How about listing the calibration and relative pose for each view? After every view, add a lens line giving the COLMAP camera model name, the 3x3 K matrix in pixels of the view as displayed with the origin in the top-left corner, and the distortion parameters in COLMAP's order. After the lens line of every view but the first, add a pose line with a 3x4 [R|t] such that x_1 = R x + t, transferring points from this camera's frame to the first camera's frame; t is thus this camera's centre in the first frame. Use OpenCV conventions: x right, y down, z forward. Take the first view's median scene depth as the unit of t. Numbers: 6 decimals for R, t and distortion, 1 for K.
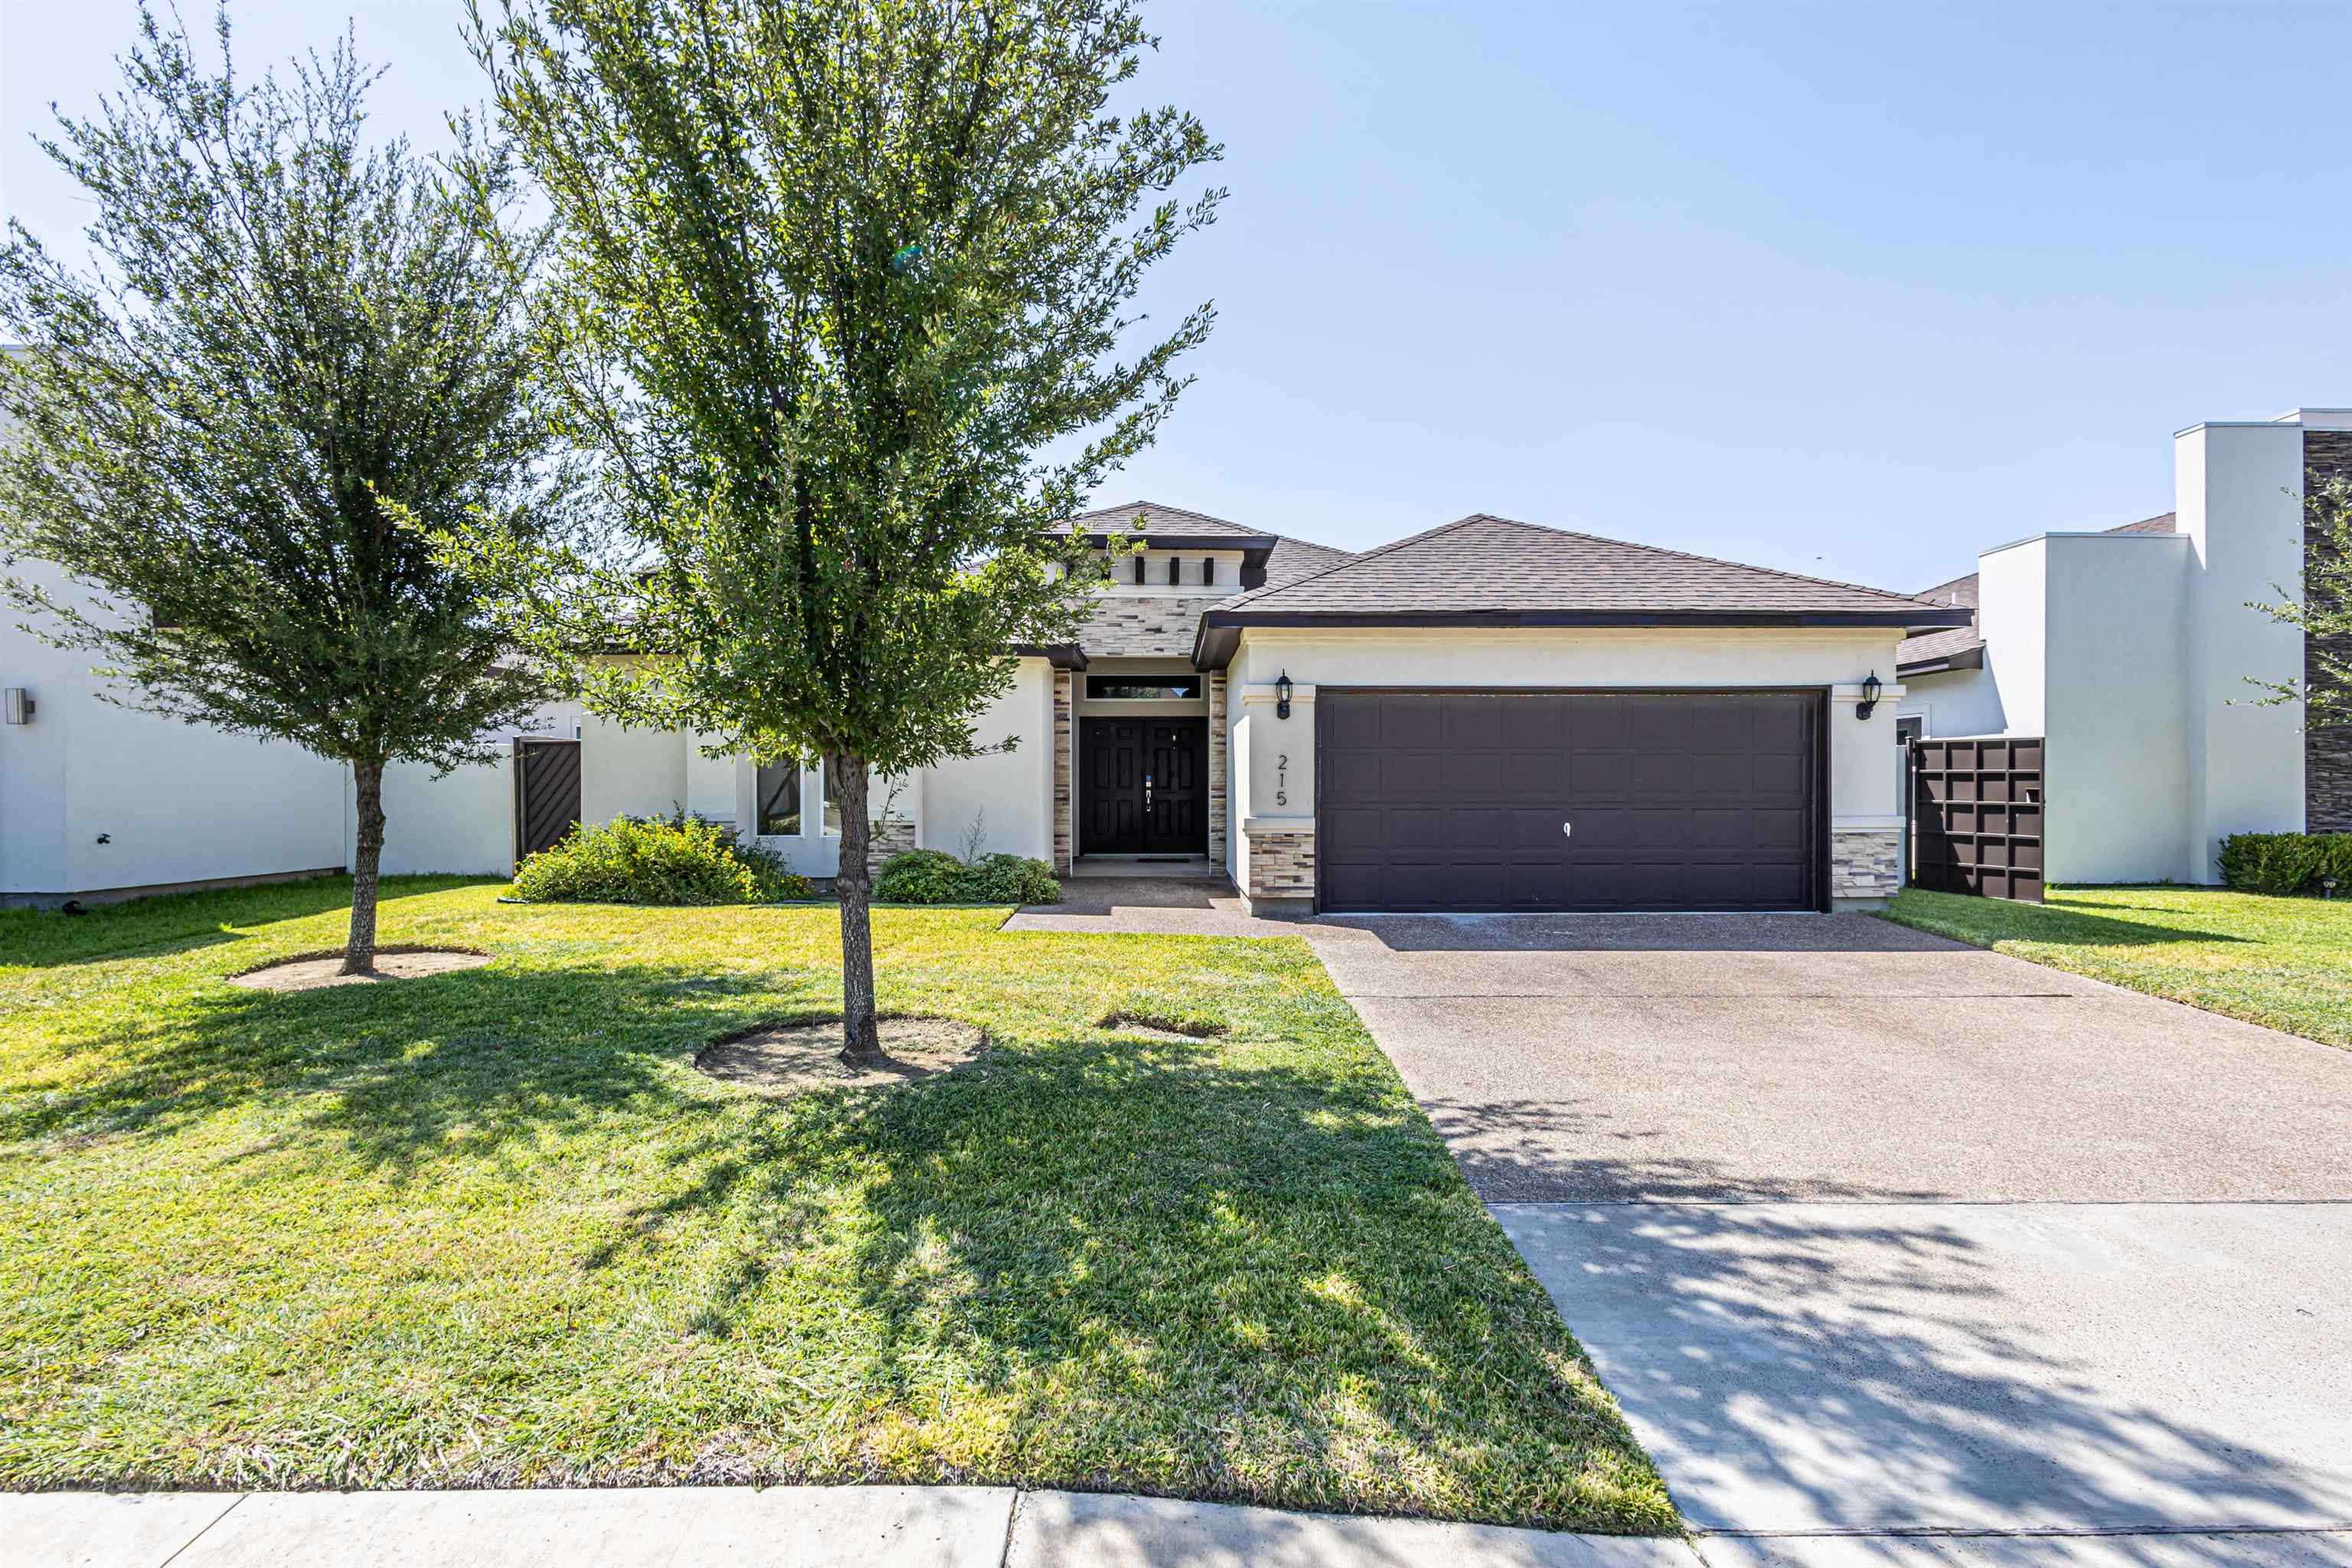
lens RADIAL K [[1082.4, 0, 1173.0], [0, 1082.4, 787.0], [0, 0, 1]] dist [0.012909, -0.000437]
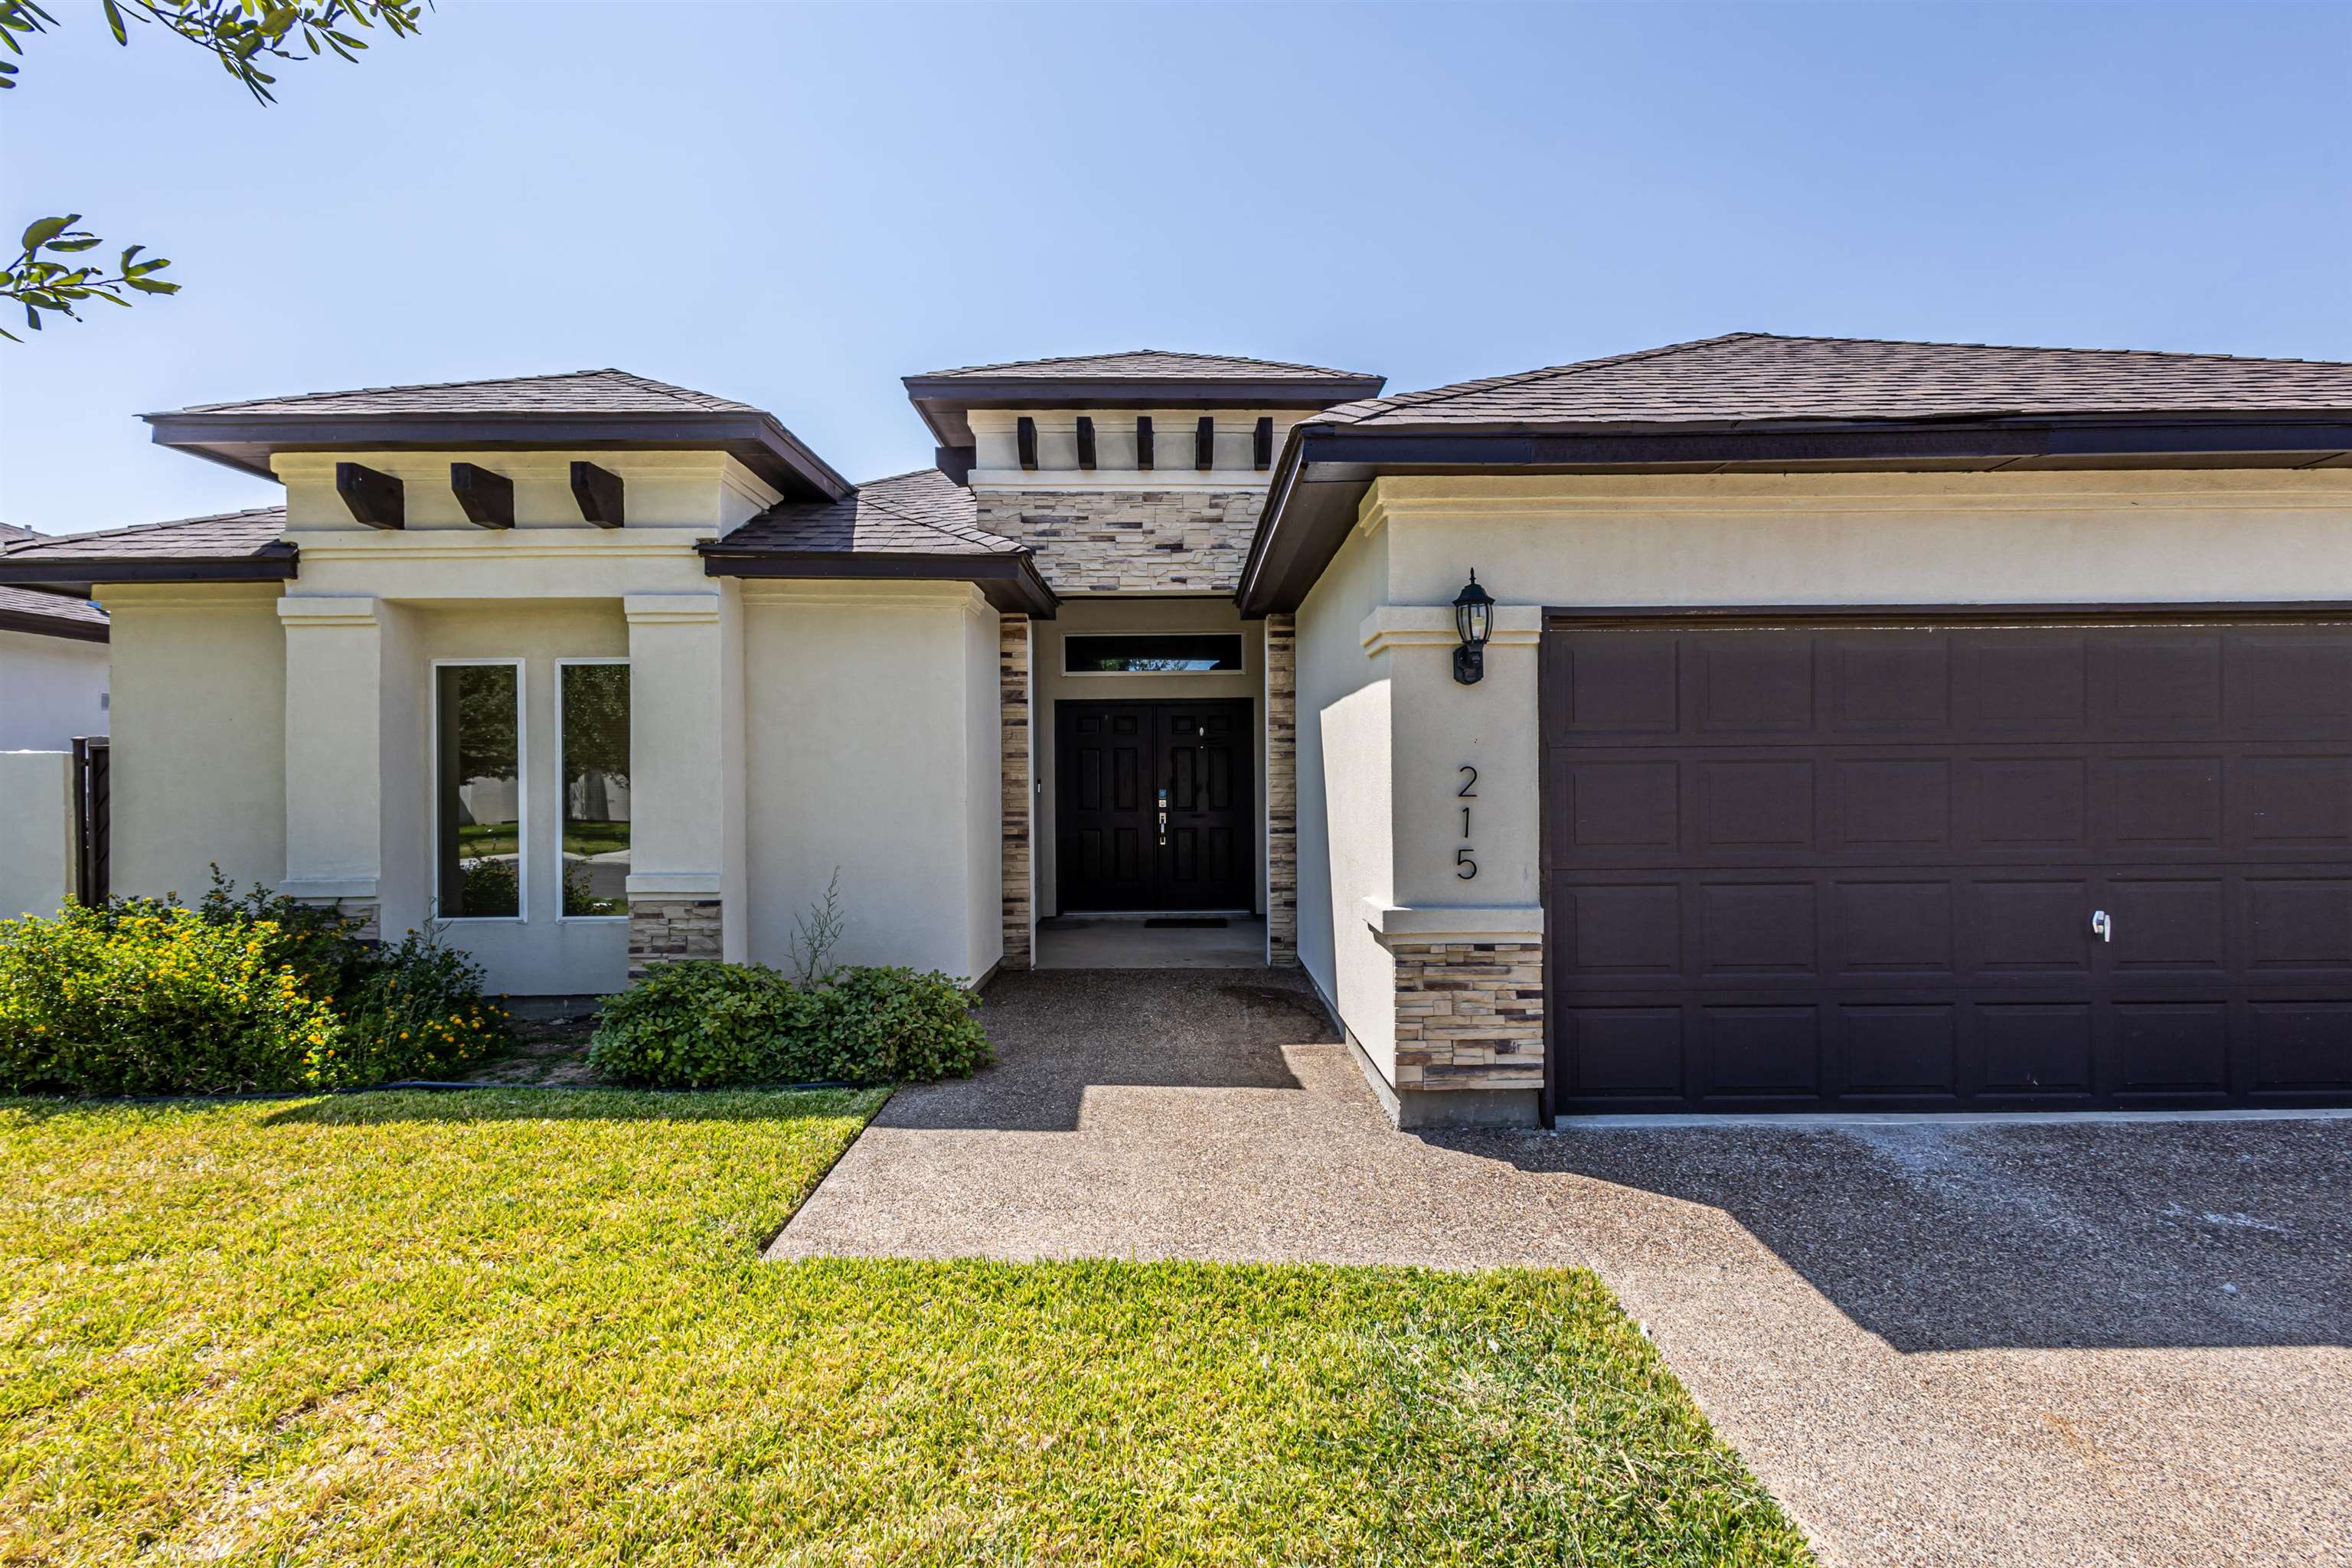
lens RADIAL K [[1082.4, 0, 1173.0], [0, 1082.4, 787.0], [0, 0, 1]] dist [0.012909, -0.000437]
pose [[0.999898, -0.008448, -0.011549, -0.012563], [0.008494, 0.999956, 0.003947, -0.021232], [0.011515, -0.004045, 0.999926, 0.503303]]
